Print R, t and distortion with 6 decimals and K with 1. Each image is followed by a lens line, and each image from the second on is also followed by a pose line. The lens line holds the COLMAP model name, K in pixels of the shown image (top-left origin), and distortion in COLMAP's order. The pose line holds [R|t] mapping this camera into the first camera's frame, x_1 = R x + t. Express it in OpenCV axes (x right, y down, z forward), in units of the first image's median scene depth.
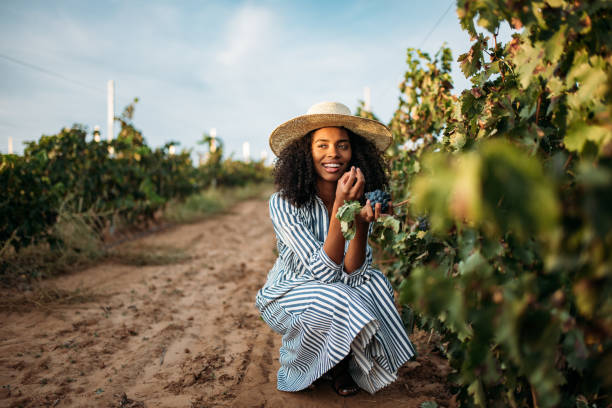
lens RADIAL K [[586.0, 0, 306.8], [0, 586.0, 202.9], [0, 0, 1]] dist [-0.014395, 0.000000]
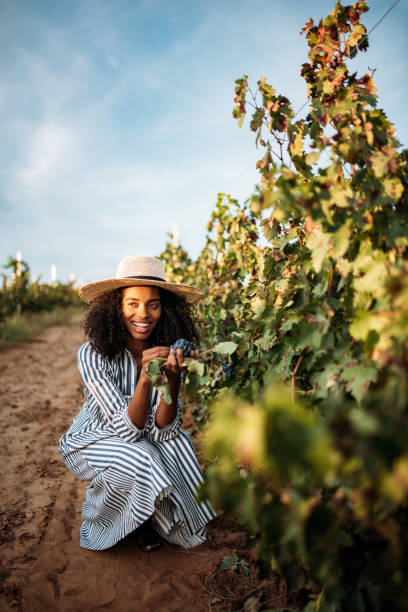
lens RADIAL K [[586.0, 0, 201.5], [0, 586.0, 305.4], [0, 0, 1]] dist [-0.014395, 0.000000]
pose [[0.989556, 0.010247, 0.143783, 0.004571], [-0.005686, 0.999469, -0.032090, -0.041015], [-0.144036, 0.030937, 0.989089, -0.011764]]
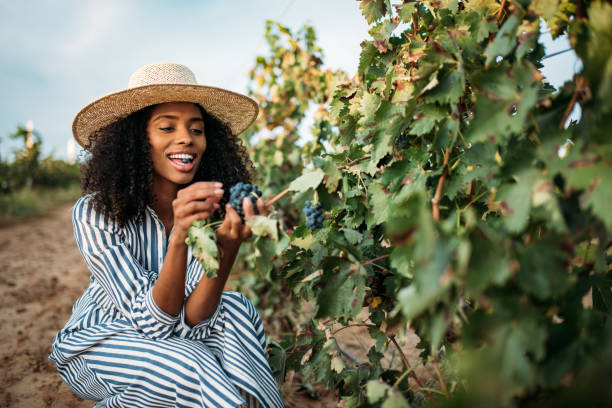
lens RADIAL K [[586.0, 0, 301.3], [0, 586.0, 206.6], [0, 0, 1]] dist [-0.014395, 0.000000]
pose [[0.963697, 0.016613, 0.266482, 0.005157], [-0.015103, 0.999856, -0.007715, 0.009876], [-0.266572, 0.003410, 0.963809, 0.207991]]
